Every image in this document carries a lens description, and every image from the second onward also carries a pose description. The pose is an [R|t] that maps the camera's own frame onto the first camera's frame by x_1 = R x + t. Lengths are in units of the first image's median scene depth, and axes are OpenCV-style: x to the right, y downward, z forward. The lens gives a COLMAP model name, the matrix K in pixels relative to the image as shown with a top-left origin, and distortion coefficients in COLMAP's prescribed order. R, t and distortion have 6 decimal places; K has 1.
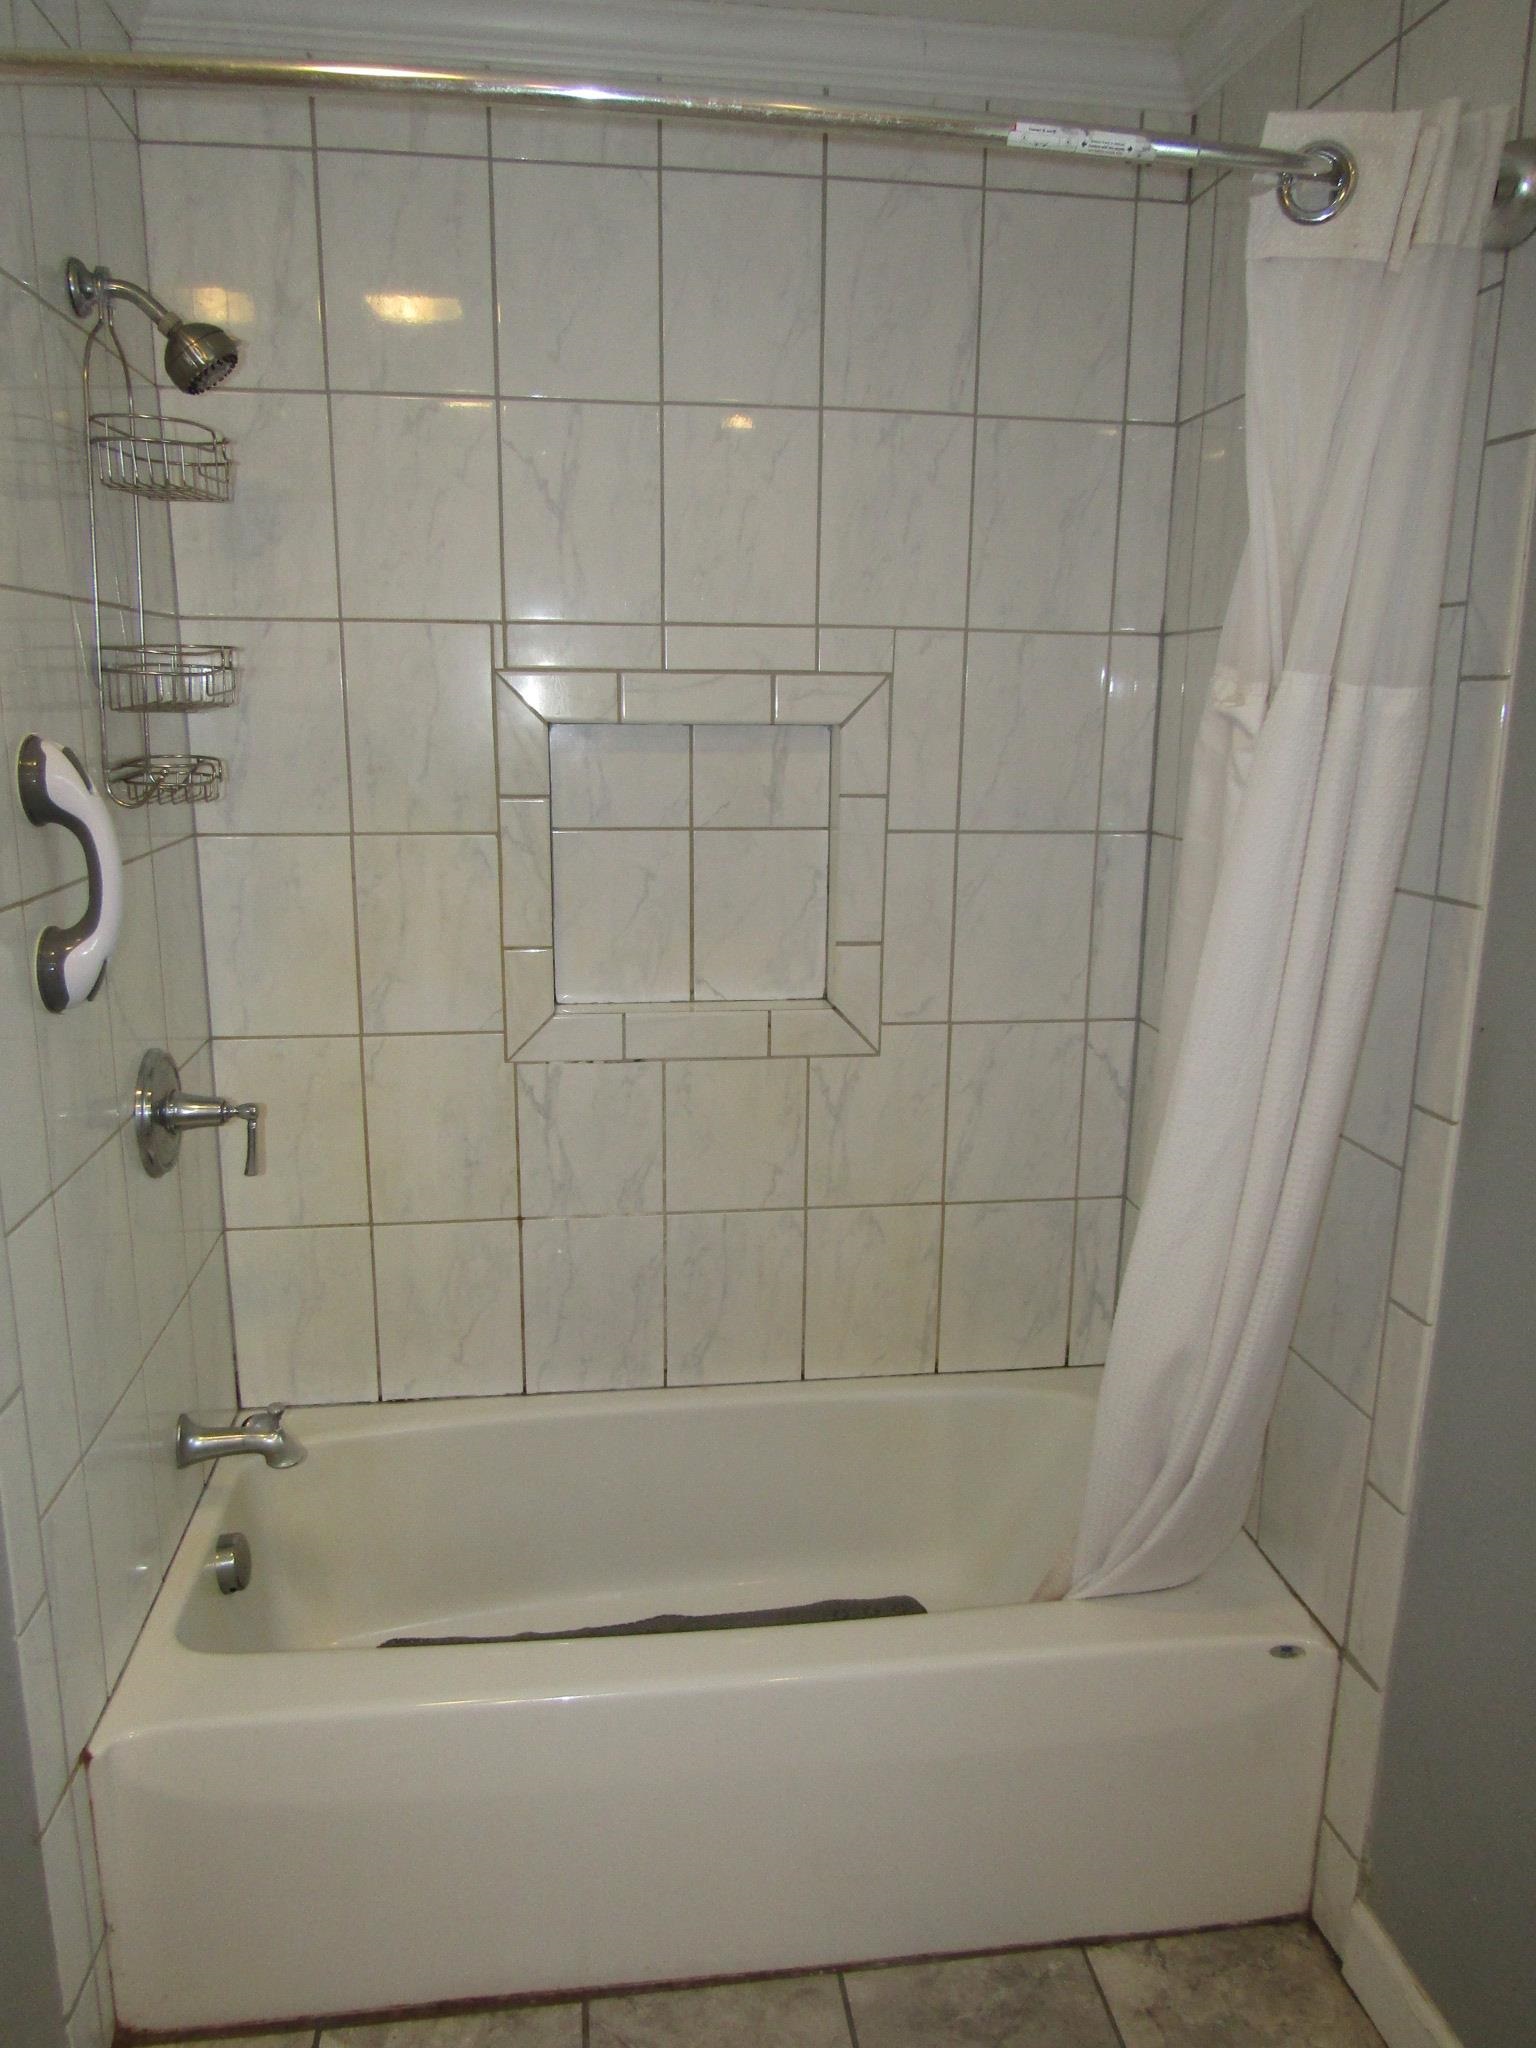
lens RADIAL K [[1459.6, 0, 766.2], [0, 1459.6, 1033.5], [0, 0, 1]] dist [-0.000557, 0.002432]
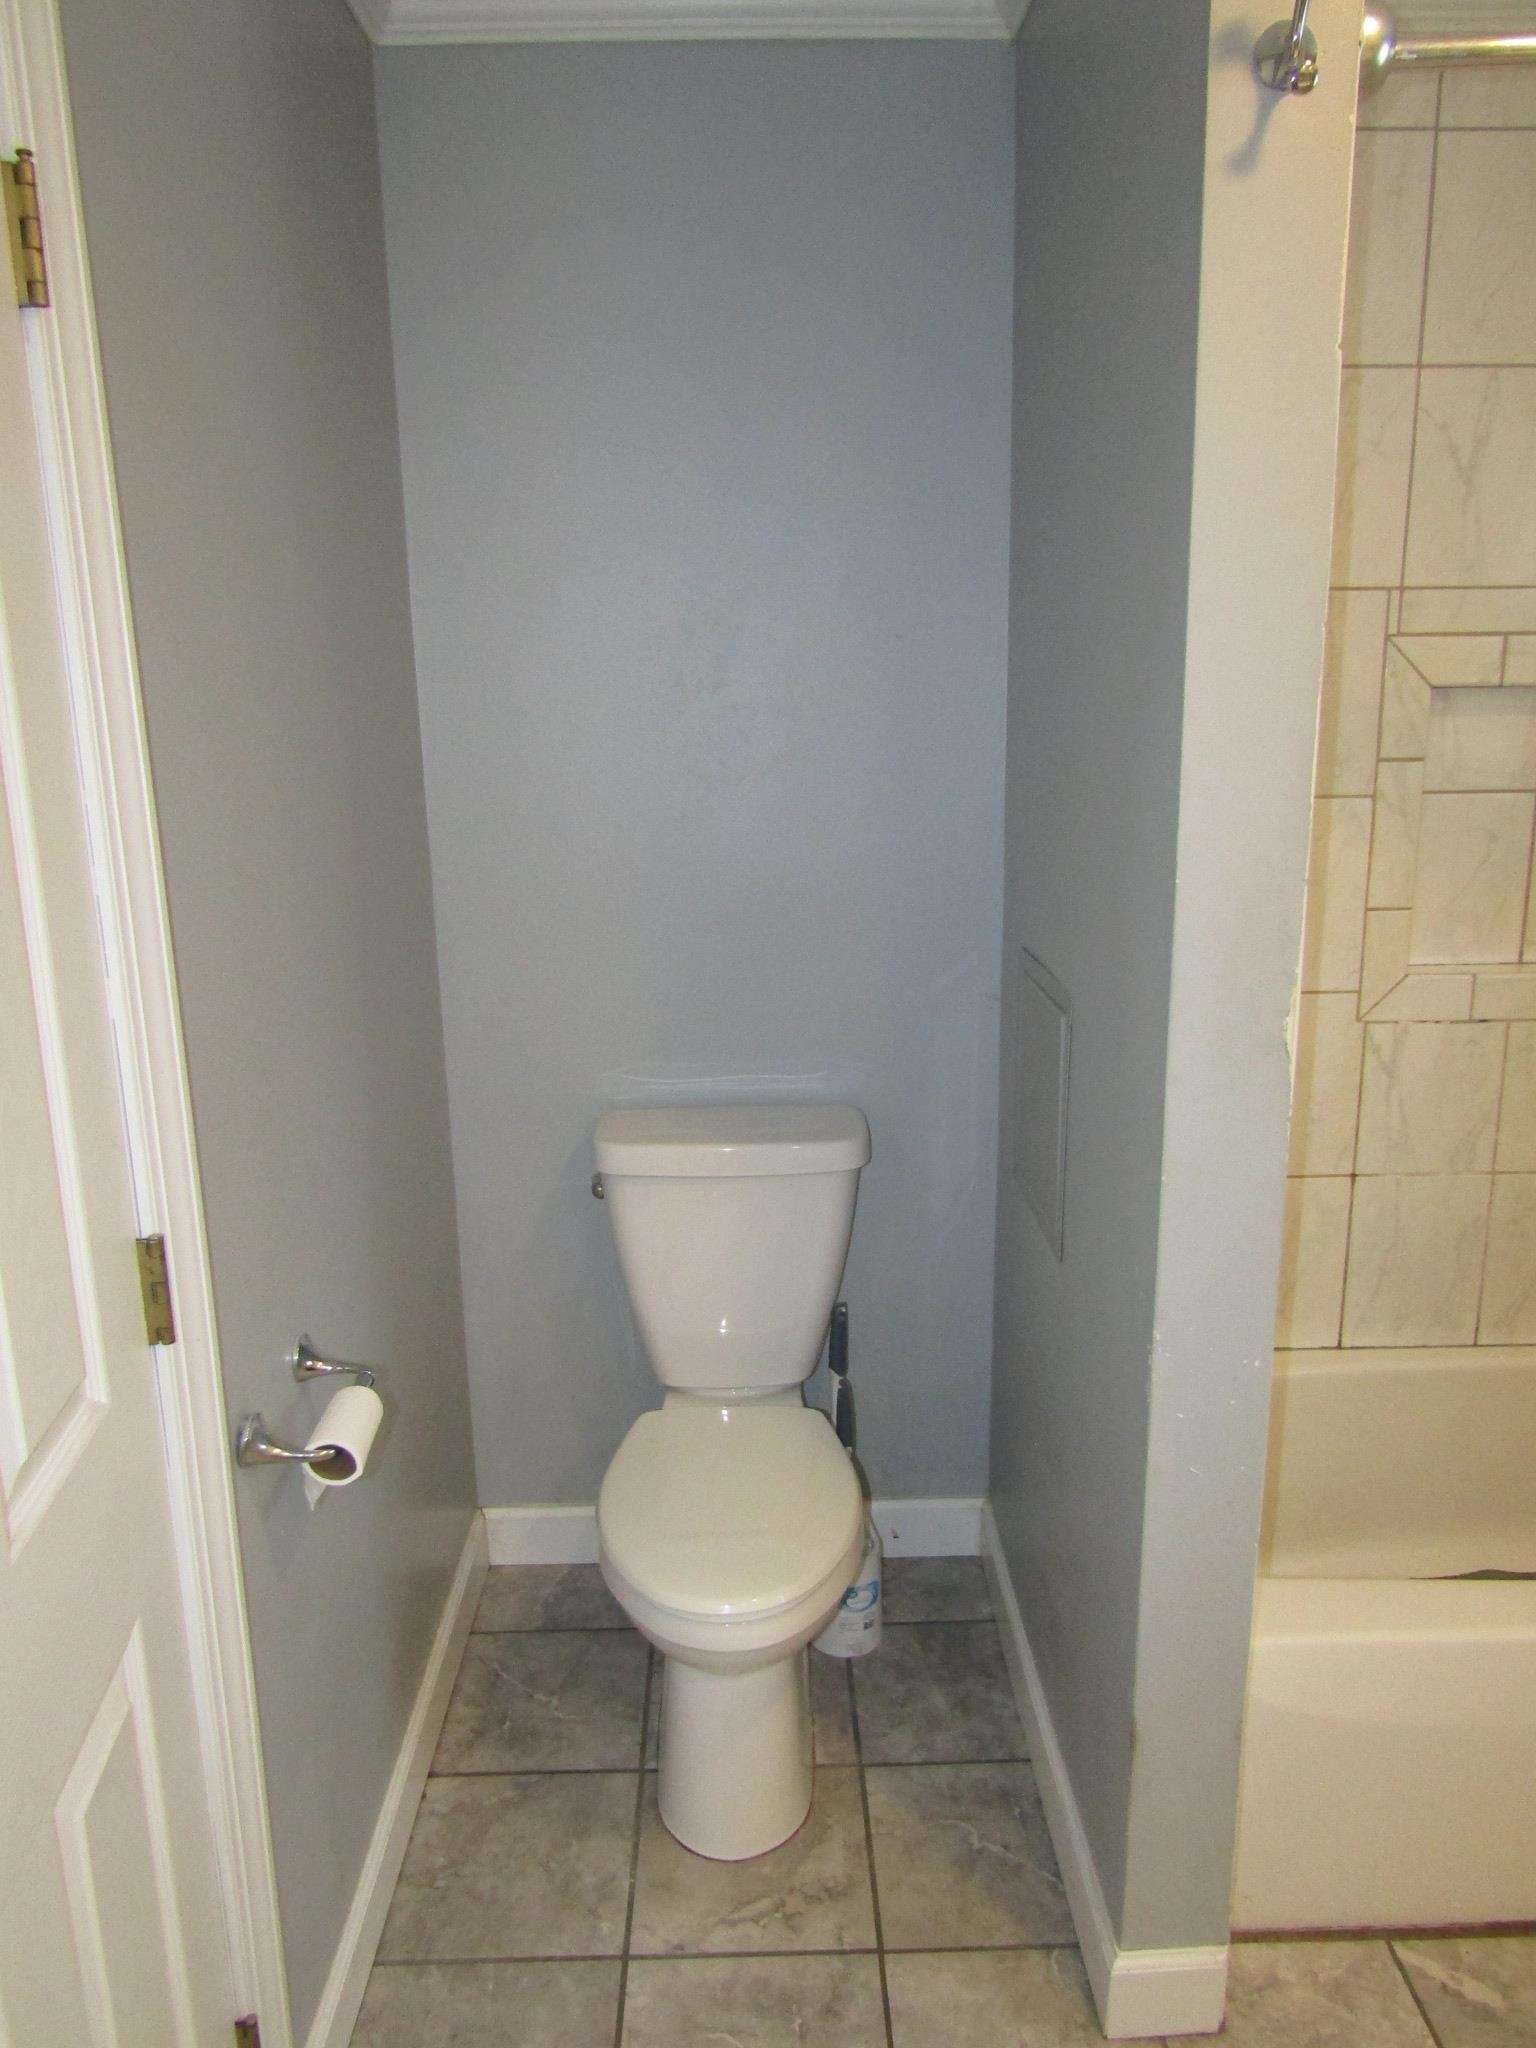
lens RADIAL K [[1464.4, 0, 768.0], [0, 1464.4, 1024.0], [0, 0, 1]] dist [-0.003505, -0.002032]
pose [[0.993100, 0.007434, -0.117034, -0.461904], [-0.005861, 0.999888, 0.013782, 0.009483], [0.117124, -0.013001, 0.993032, -0.062270]]
